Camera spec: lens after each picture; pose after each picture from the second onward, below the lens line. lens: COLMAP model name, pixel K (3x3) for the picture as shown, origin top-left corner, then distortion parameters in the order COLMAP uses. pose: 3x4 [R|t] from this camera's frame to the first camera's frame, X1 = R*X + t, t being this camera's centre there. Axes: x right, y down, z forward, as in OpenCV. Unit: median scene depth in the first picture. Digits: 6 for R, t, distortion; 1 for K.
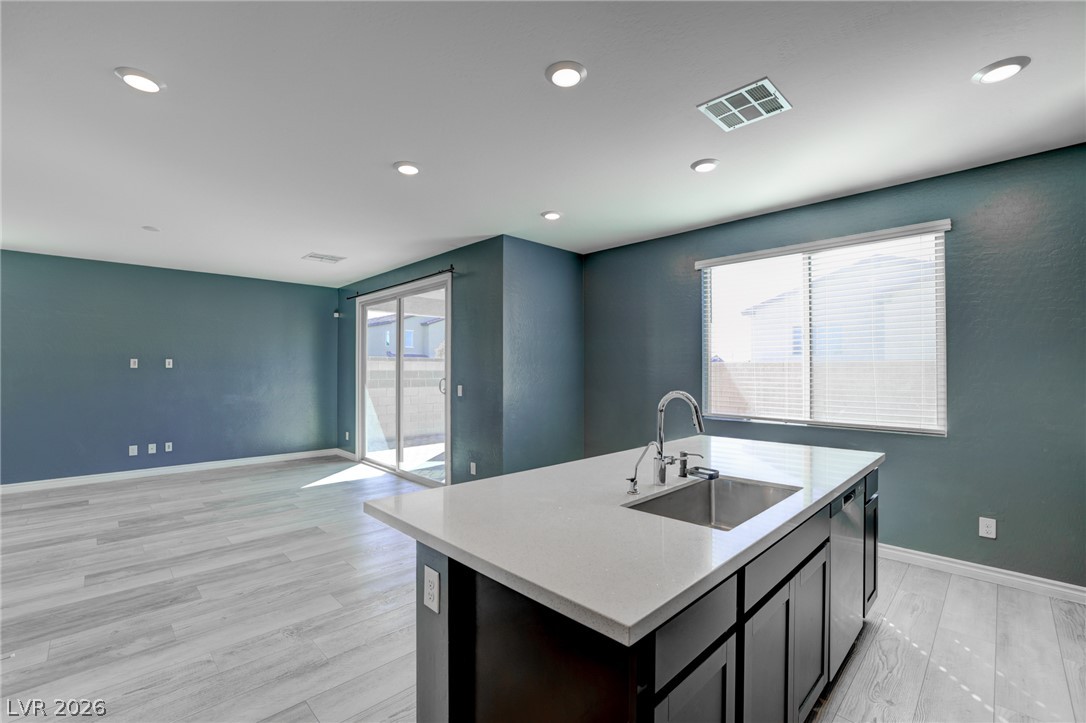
lens RADIAL K [[467.6, 0, 538.0], [0, 467.6, 367.7], [0, 0, 1]] dist [-0.041023, 0.013086]
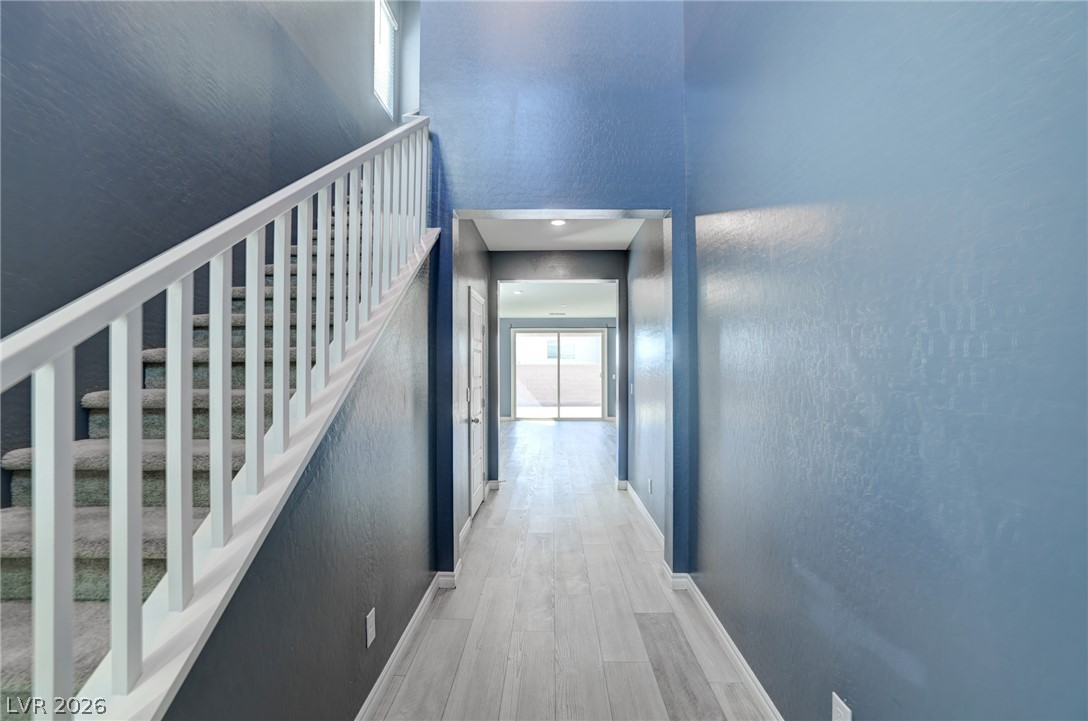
lens RADIAL K [[468.5, 0, 546.2], [0, 468.5, 365.2], [0, 0, 1]] dist [-0.041023, 0.013086]
pose [[0.711482, 0.001867, 0.702702, -2.315546], [0.000822, 0.999994, -0.003490, -0.004699], [-0.702704, 0.003061, 0.711476, -0.525961]]
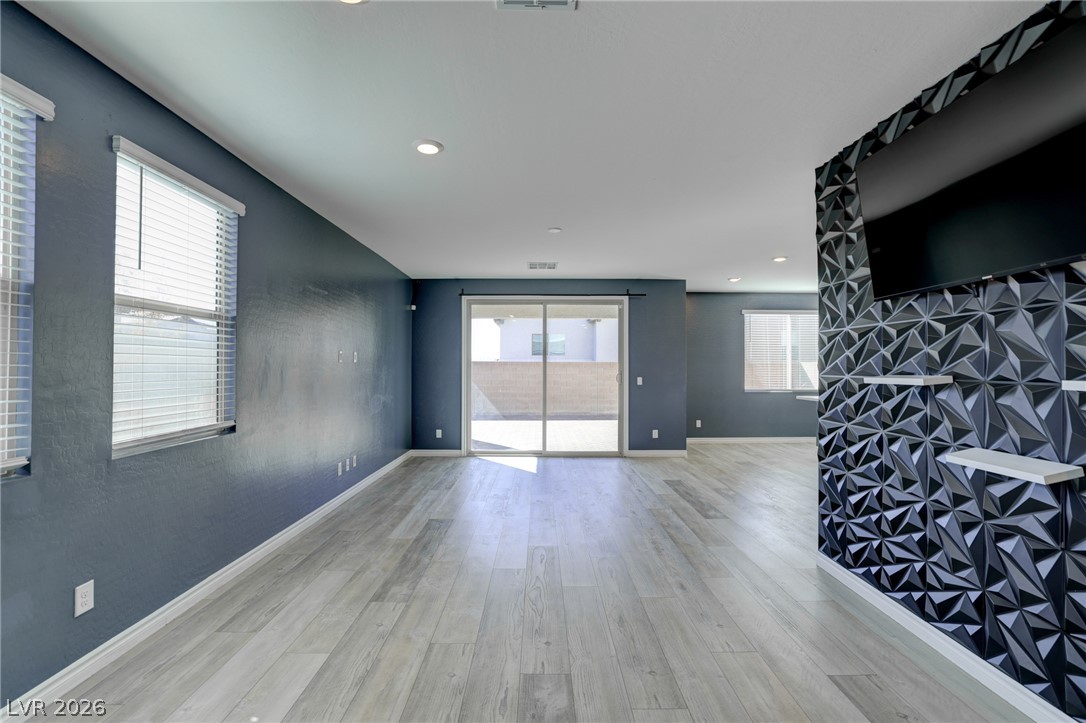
lens RADIAL K [[467.6, 0, 540.2], [0, 467.6, 358.8], [0, 0, 1]] dist [-0.041023, 0.013086]
pose [[0.699326, 0.014882, 0.714648, -1.502571], [-0.004308, 0.999853, -0.016605, 0.006714], [-0.714790, 0.008534, 0.699287, 0.252655]]
